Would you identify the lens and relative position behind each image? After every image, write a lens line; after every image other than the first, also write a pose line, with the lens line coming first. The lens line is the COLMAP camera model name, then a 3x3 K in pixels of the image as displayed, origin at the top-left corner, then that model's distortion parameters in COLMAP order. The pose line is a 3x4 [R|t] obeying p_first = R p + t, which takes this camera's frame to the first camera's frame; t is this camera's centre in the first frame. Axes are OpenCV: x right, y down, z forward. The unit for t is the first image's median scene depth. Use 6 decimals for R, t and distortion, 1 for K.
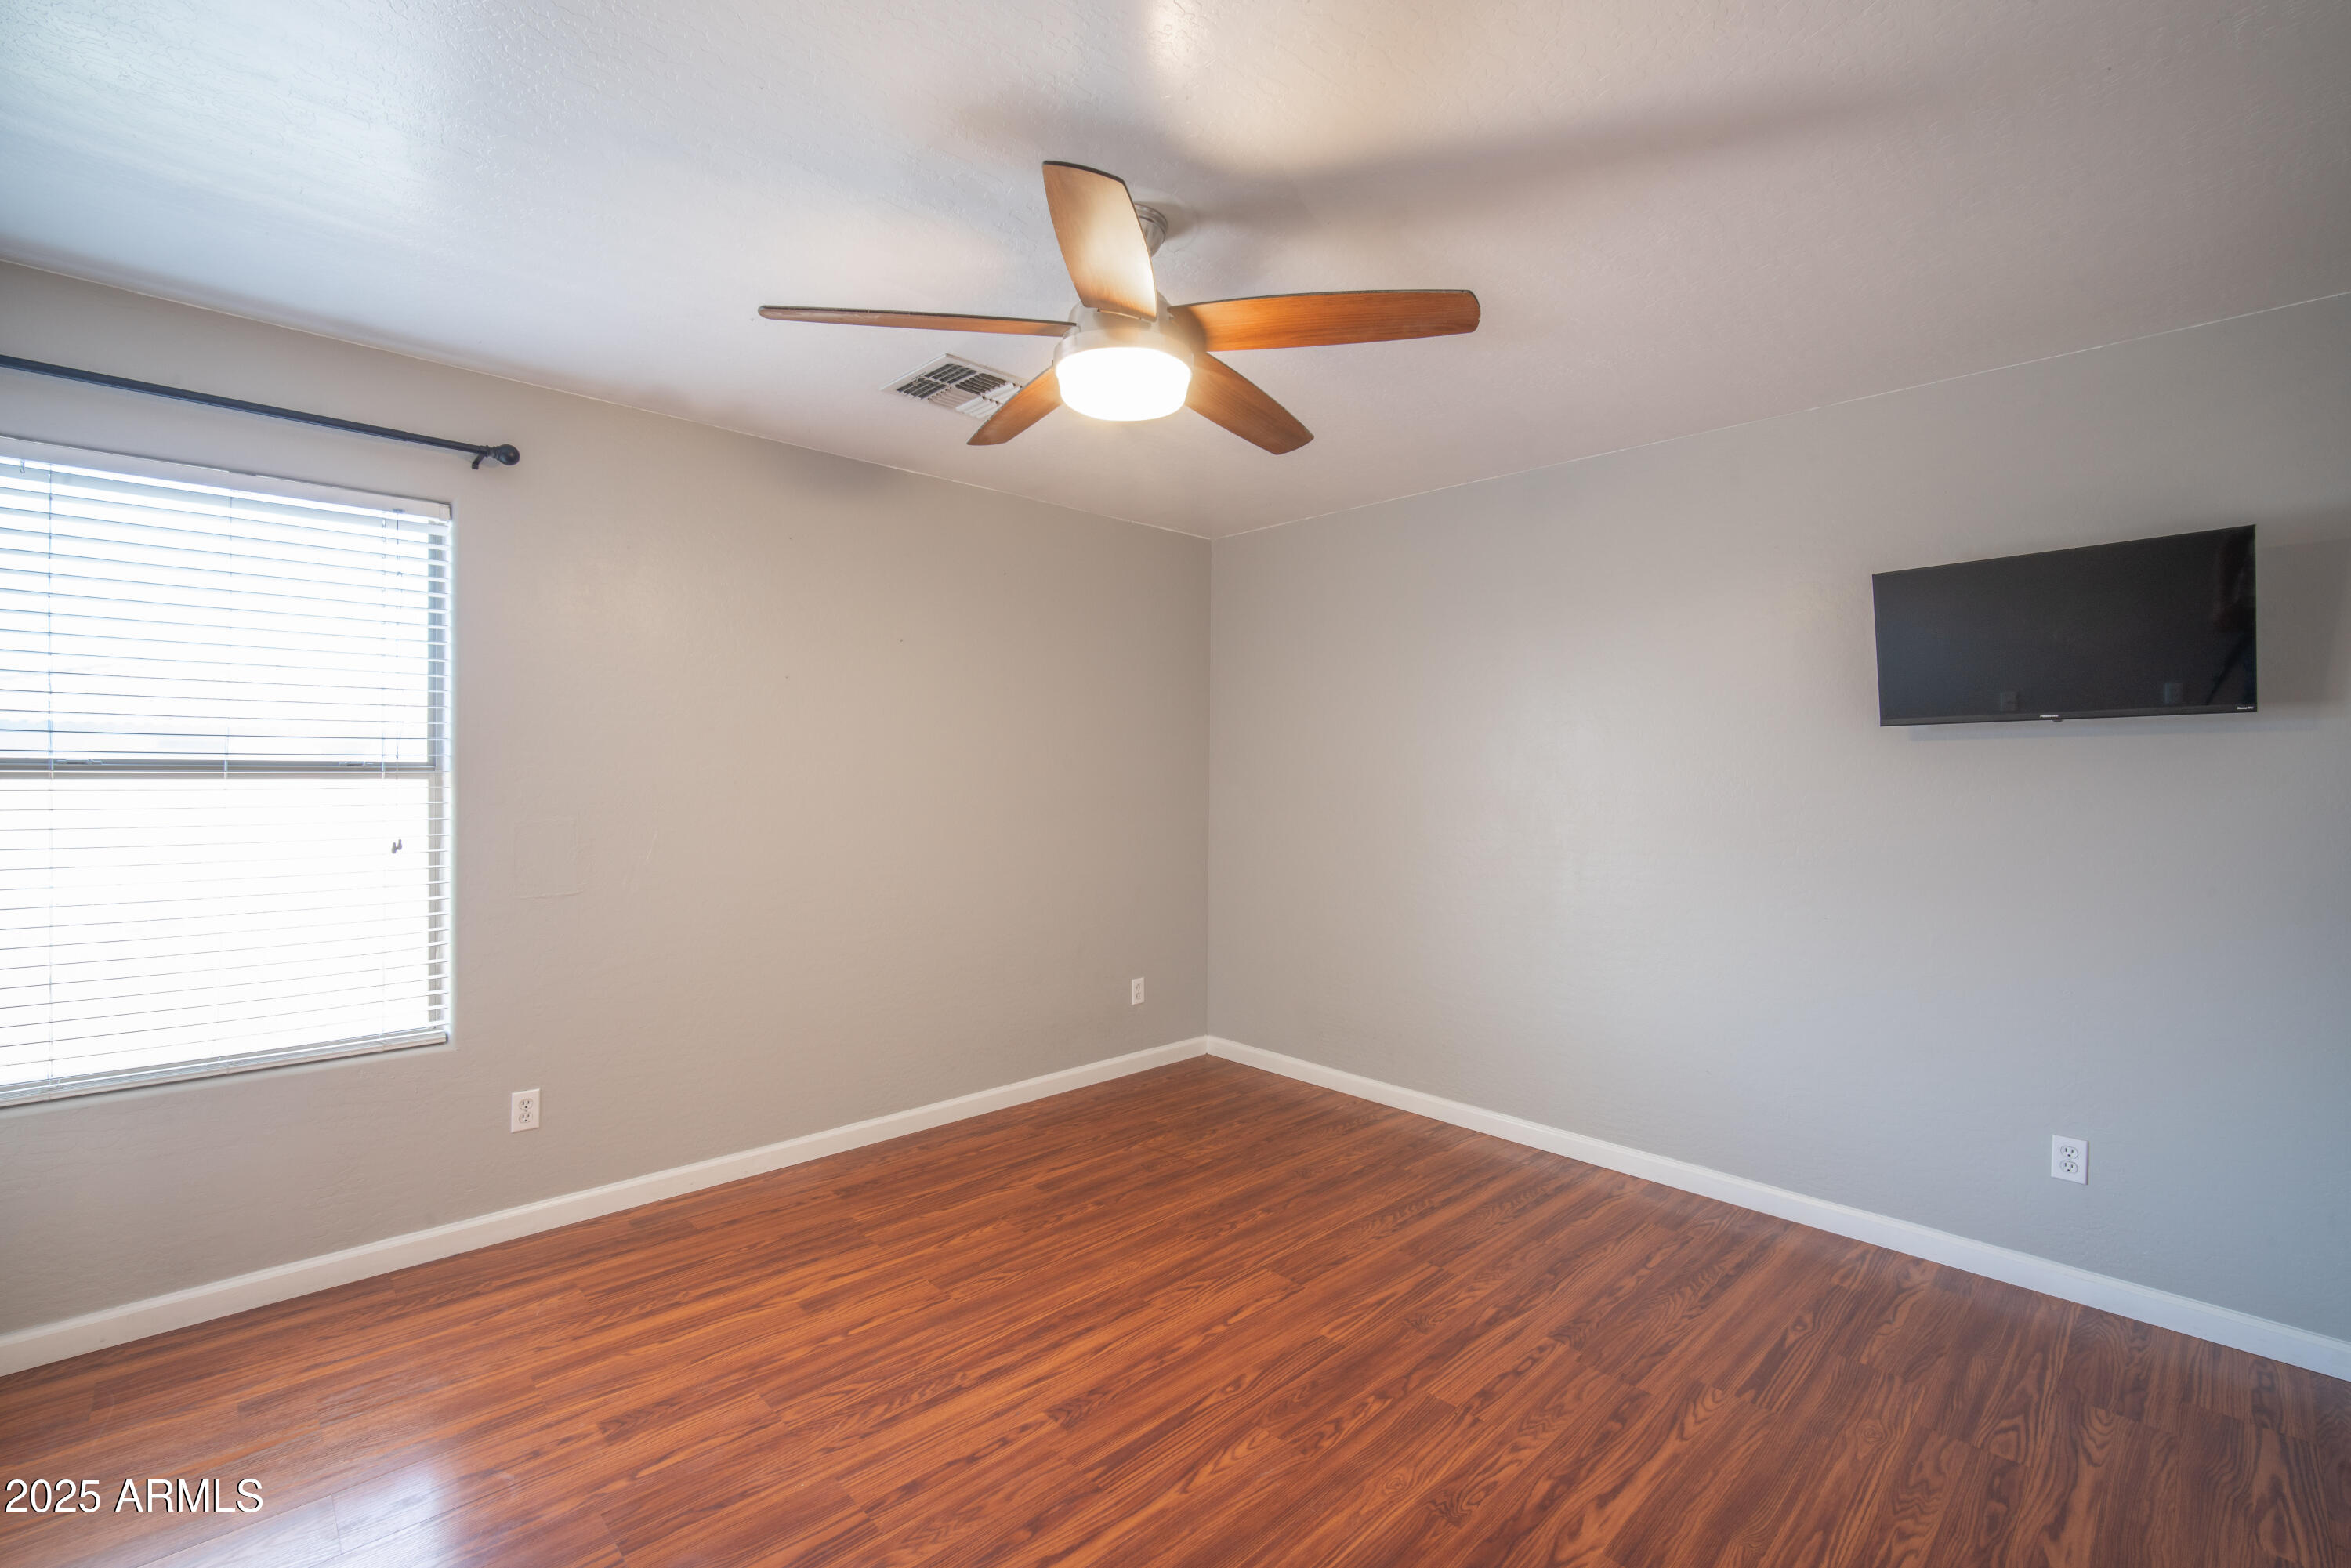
lens RADIAL K [[1025.1, 0, 1176.7], [0, 1025.1, 794.8], [0, 0, 1]] dist [-0.012703, 0.000995]
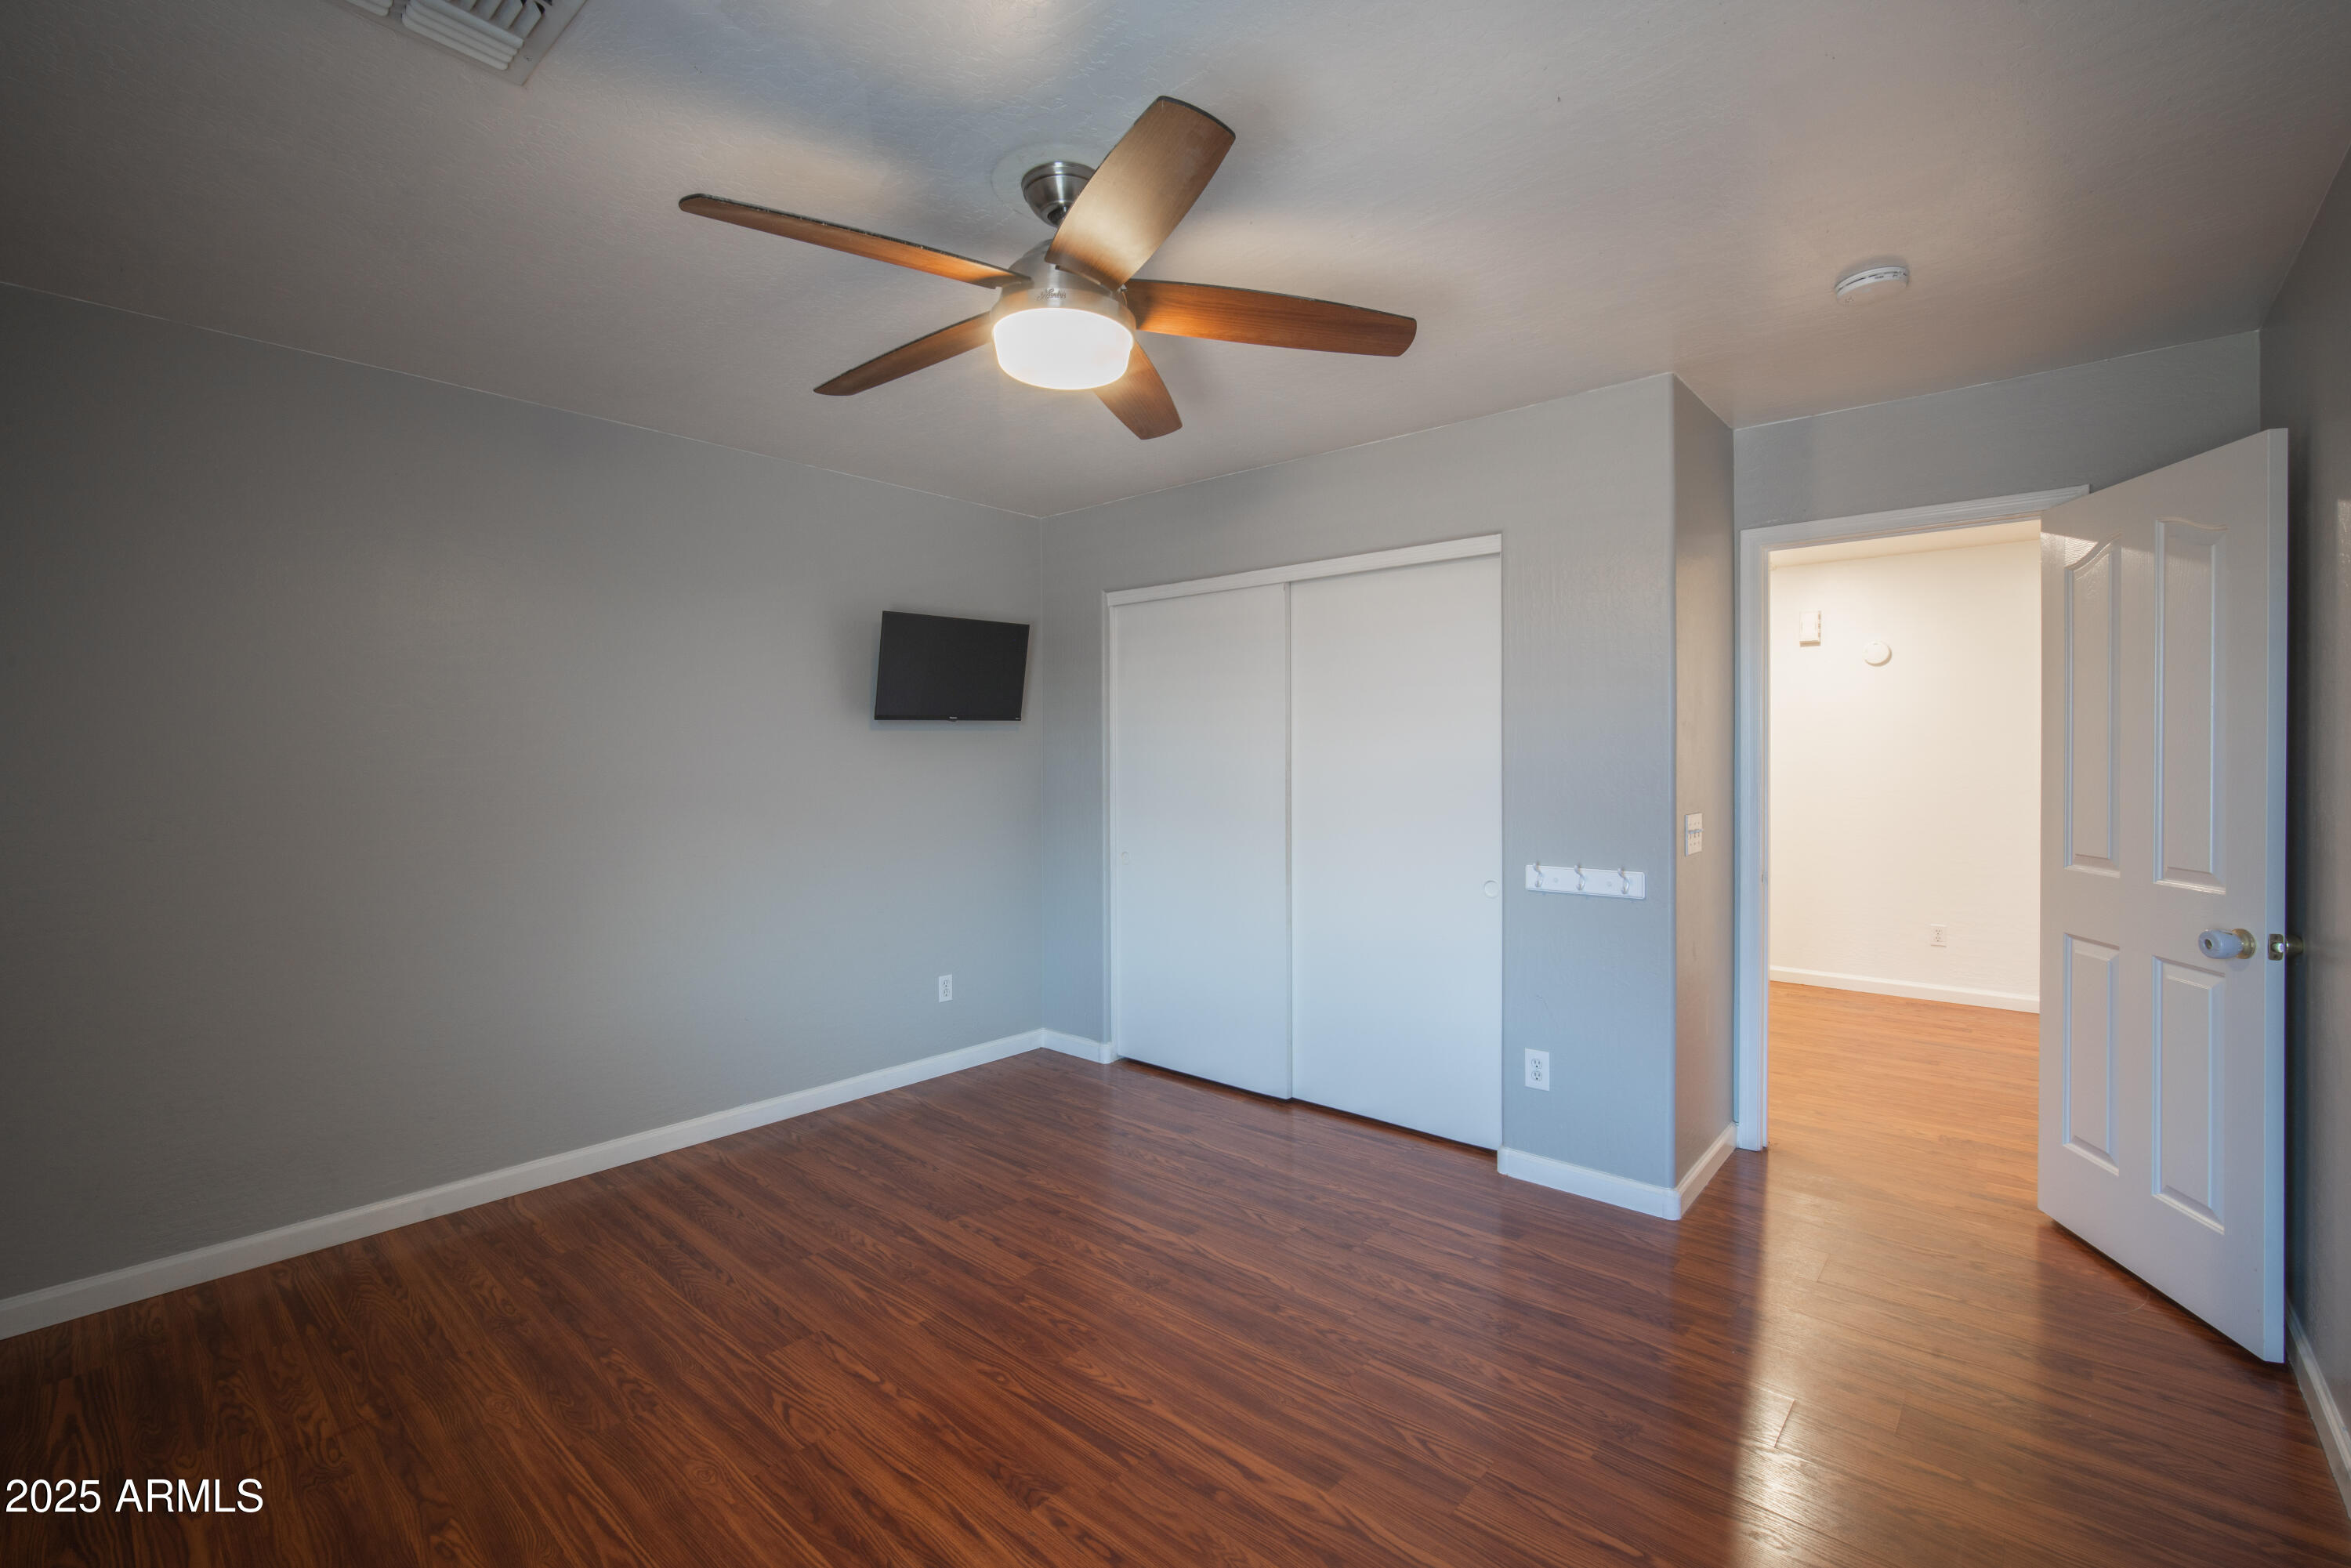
lens RADIAL K [[1025.1, 0, 1177.3], [0, 1025.1, 769.0], [0, 0, 1]] dist [-0.012703, 0.000995]
pose [[-0.092331, -0.019768, 0.995532, -0.782058], [0.024238, 0.999462, 0.022094, -0.022515], [-0.995433, 0.026170, -0.091802, 0.755184]]
